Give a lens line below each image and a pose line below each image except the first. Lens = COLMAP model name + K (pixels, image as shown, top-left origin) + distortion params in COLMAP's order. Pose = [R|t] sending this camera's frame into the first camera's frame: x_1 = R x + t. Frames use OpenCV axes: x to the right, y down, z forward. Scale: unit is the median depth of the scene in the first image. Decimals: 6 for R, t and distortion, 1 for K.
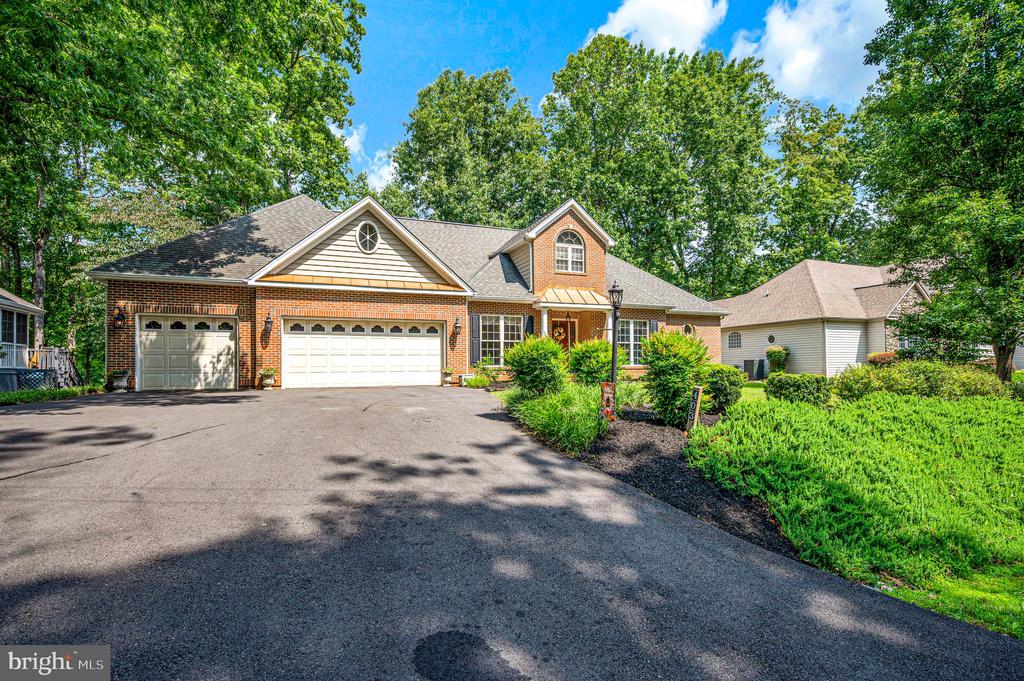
lens RADIAL K [[521.8, 0, 516.5], [0, 521.8, 362.9], [0, 0, 1]] dist [0.001022, 0.001226]
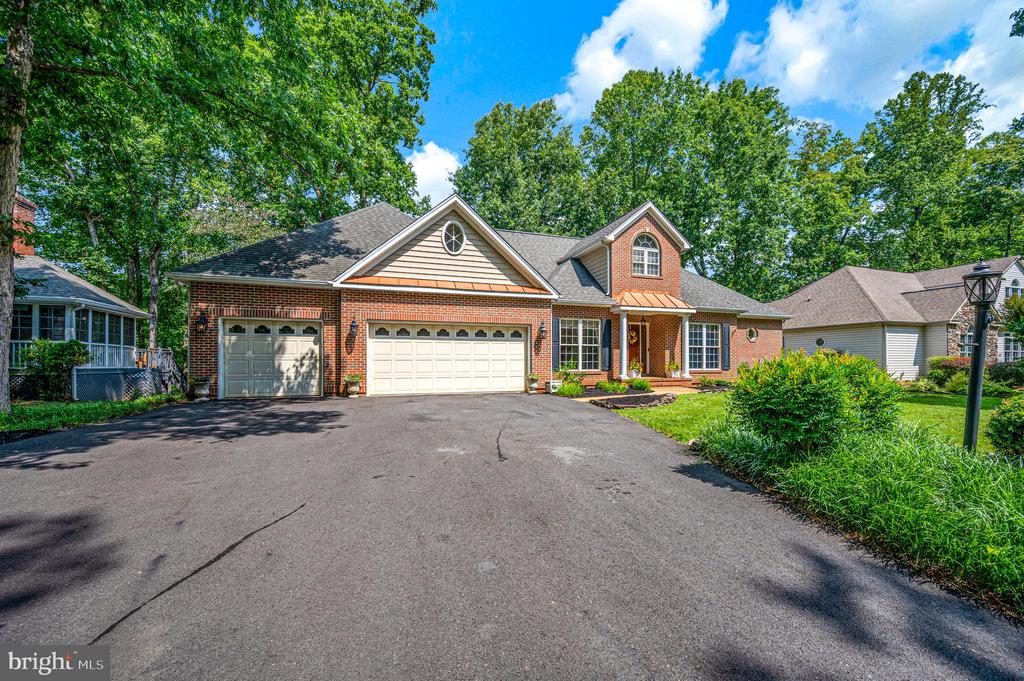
lens RADIAL K [[416.9, 0, 511.9], [0, 416.9, 360.6], [0, 0, 1]] dist [0.002129, 0.000400]
pose [[0.998106, 0.006807, -0.061133, -0.107568], [-0.006257, 0.999938, 0.009181, -0.018469], [0.061192, -0.008781, 0.998087, 0.197478]]
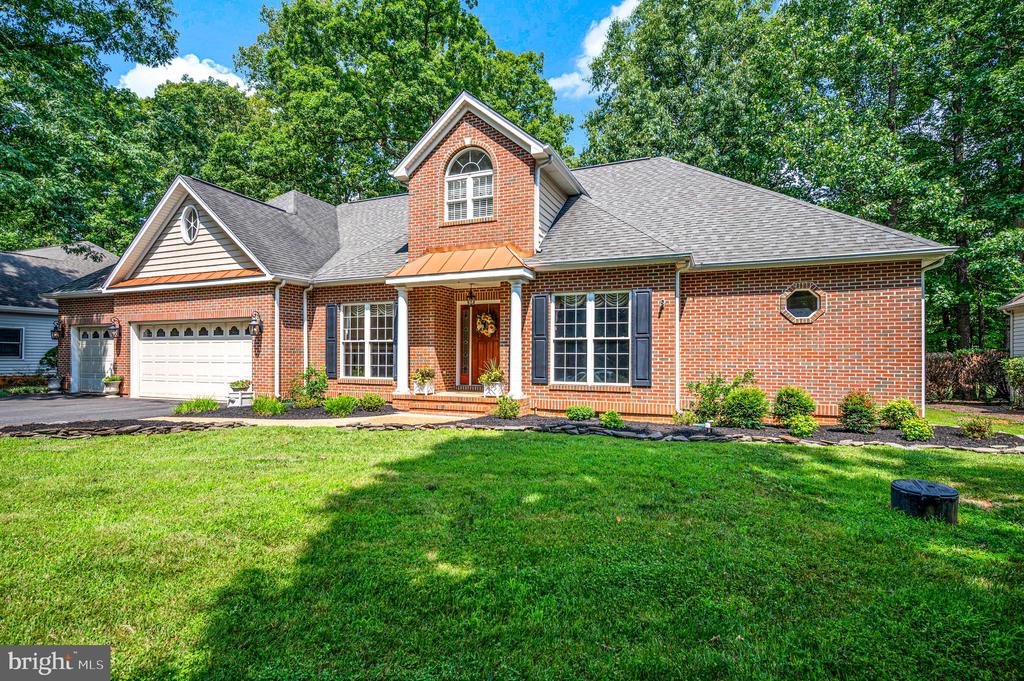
lens RADIAL K [[501.4, 0, 515.4], [0, 501.4, 358.0], [0, 0, 1]] dist [-0.000003, -0.000202]
pose [[0.698884, 0.010892, -0.715152, 0.564557], [-0.001444, 0.999903, 0.013818, -0.028929], [0.715233, -0.008624, 0.698833, 0.672482]]
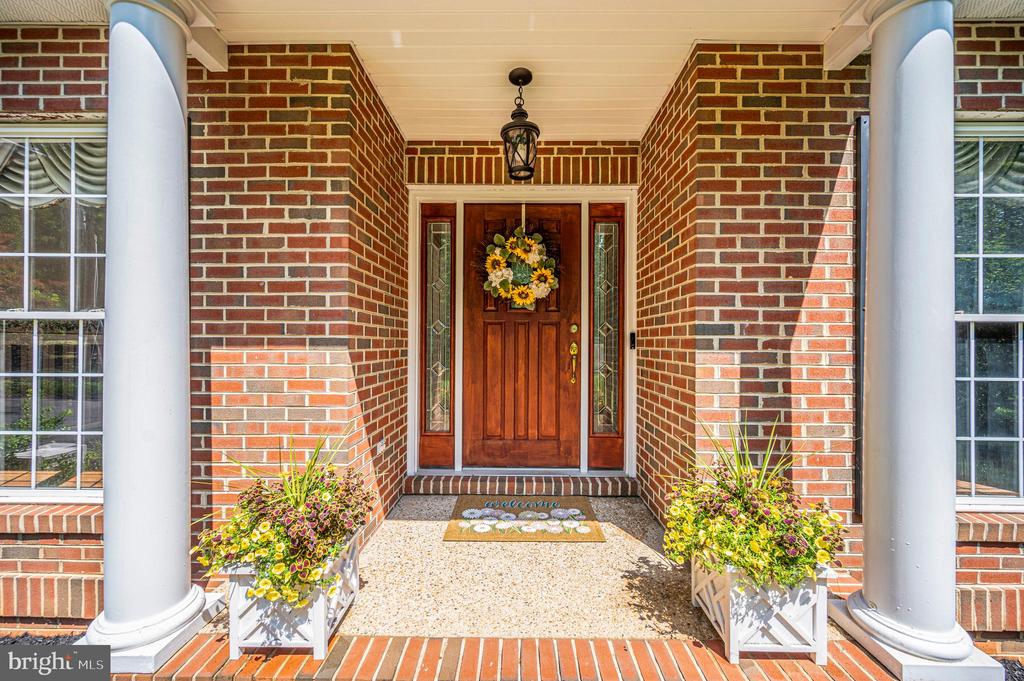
lens RADIAL K [[404.7, 0, 512.0], [0, 404.7, 340.5], [0, 0, 1]] dist [0.000276, -0.000035]
pose [[0.920805, 0.008768, -0.389925, 0.145935], [-0.006316, 0.999951, 0.007568, -0.036421], [0.389973, -0.004506, 0.920815, 0.944143]]
